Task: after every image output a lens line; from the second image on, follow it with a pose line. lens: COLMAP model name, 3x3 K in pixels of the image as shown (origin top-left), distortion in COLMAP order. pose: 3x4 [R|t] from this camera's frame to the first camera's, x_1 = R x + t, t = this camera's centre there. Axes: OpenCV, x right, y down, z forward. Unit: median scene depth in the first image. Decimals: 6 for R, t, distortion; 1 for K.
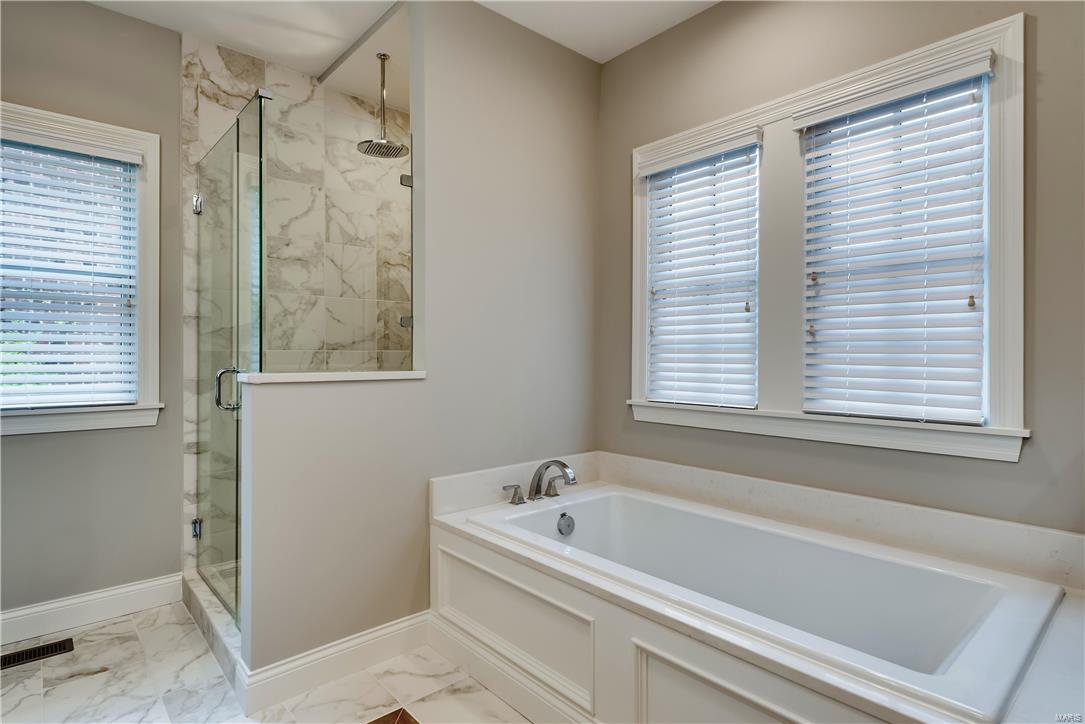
lens RADIAL K [[560.0, 0, 540.4], [0, 560.0, 355.7], [0, 0, 1]] dist [0.004478, -0.001470]
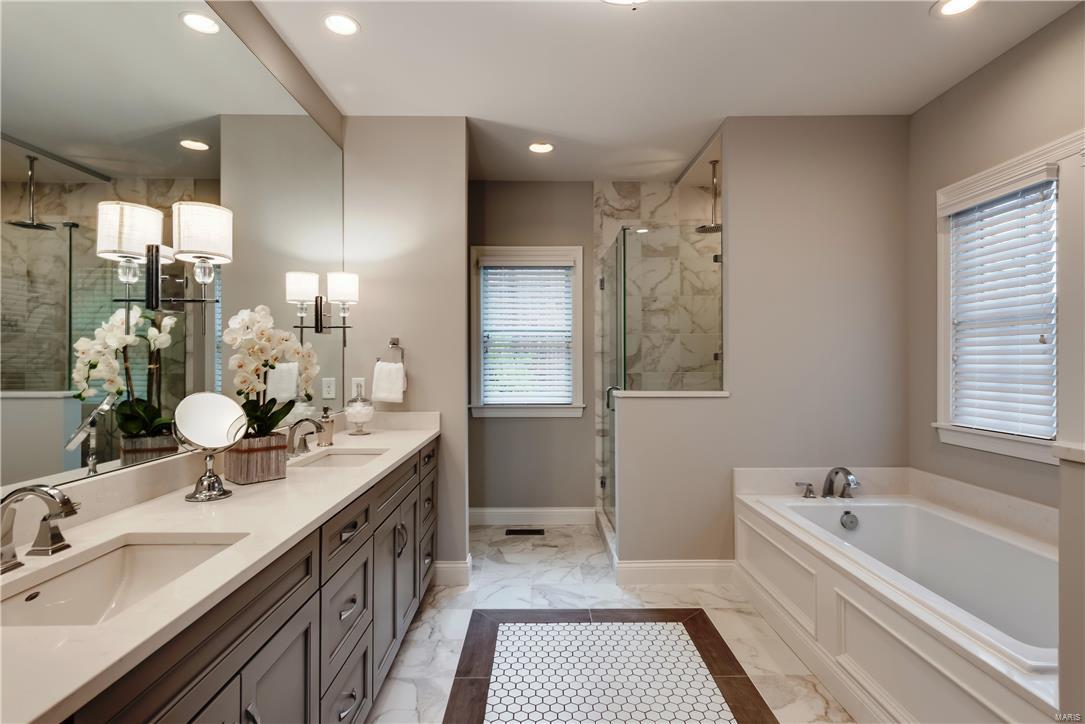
lens RADIAL K [[526.4, 0, 538.3], [0, 526.4, 359.5], [0, 0, 1]] dist [0.002680, 0.000322]
pose [[0.751308, -0.006589, -0.659919, 0.266575], [0.003106, 0.999974, -0.006447, -0.040206], [0.659944, 0.002794, 0.751309, -0.281139]]
